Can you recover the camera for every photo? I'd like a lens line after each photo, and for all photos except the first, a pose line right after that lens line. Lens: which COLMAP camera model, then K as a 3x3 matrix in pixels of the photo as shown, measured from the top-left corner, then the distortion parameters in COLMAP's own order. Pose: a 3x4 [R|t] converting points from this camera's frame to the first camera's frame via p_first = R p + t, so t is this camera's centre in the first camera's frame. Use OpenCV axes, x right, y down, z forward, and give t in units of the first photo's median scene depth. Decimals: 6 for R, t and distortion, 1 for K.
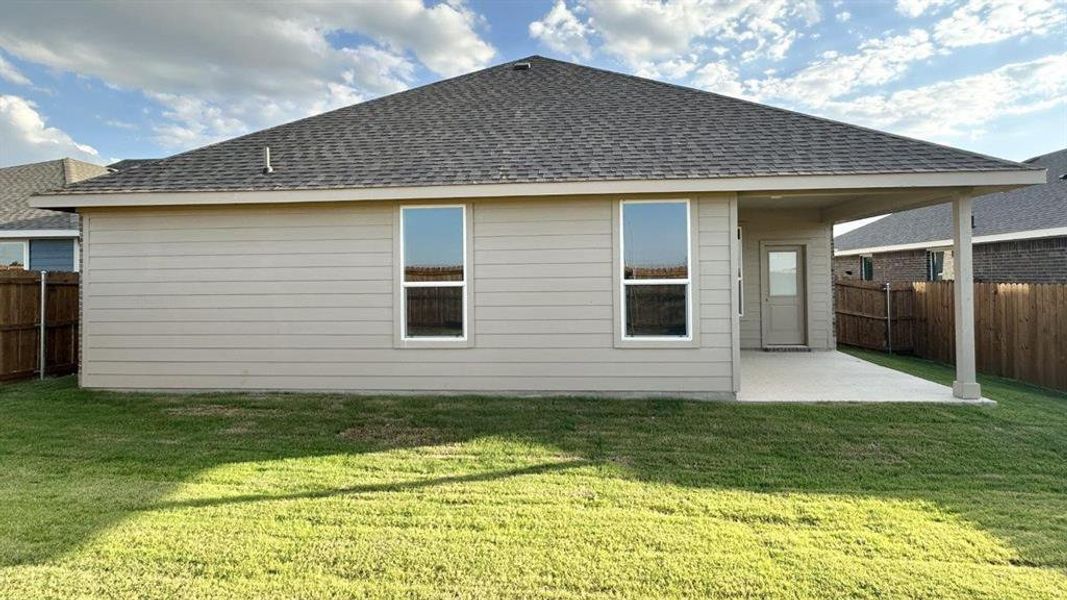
lens RADIAL K [[575.0, 0, 535.2], [0, 575.0, 259.8], [0, 0, 1]] dist [-0.036244, 0.030238]
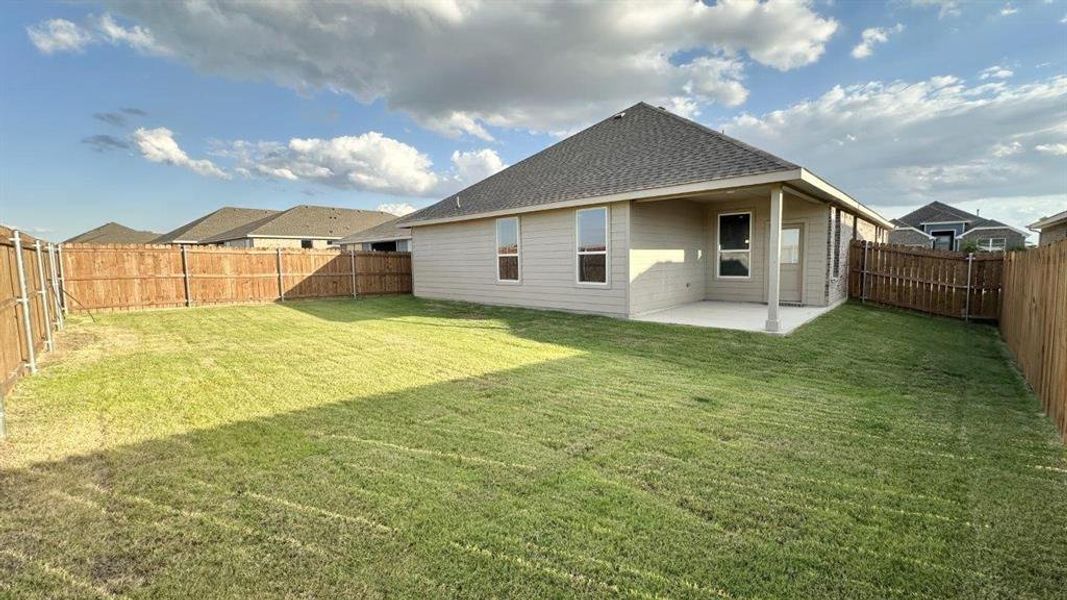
lens RADIAL K [[435.6, 0, 533.5], [0, 435.6, 300.0], [0, 0, 1]] dist [0.012008, -0.000160]
pose [[0.787975, 0.053322, -0.613394, 0.046492], [0.034997, 0.990753, 0.131083, -0.000170], [0.614712, -0.124757, 0.778823, -0.011905]]
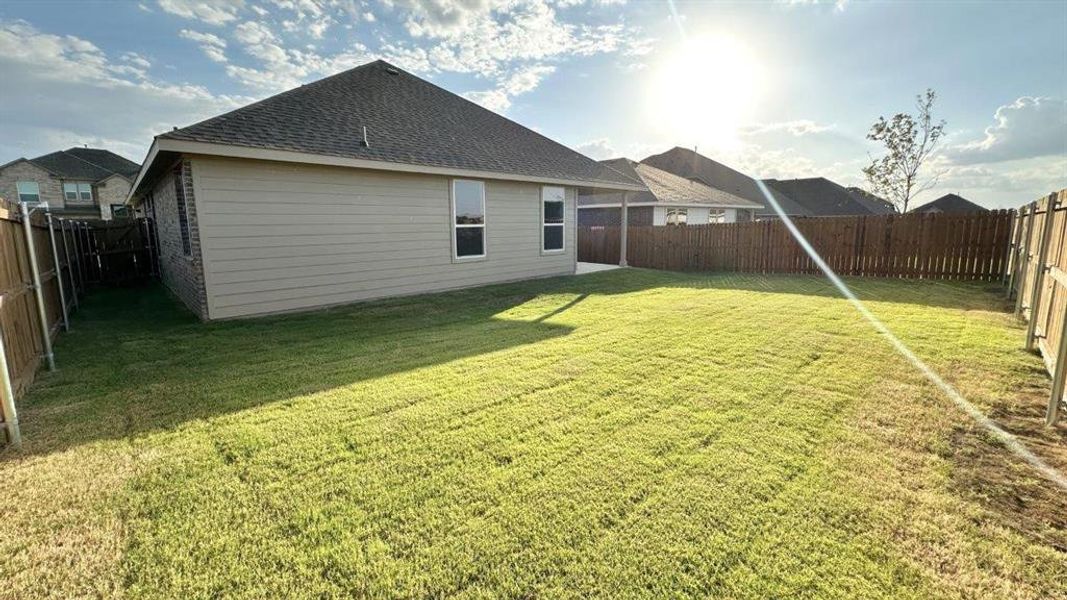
lens RADIAL K [[435.6, 0, 533.5], [0, 435.6, 300.0], [0, 0, 1]] dist [0.012008, -0.000160]
pose [[0.645552, -0.128748, 0.752786, -0.055974], [-0.026151, 0.981383, 0.190271, 0.000205], [-0.763268, -0.142516, 0.630167, -0.001808]]
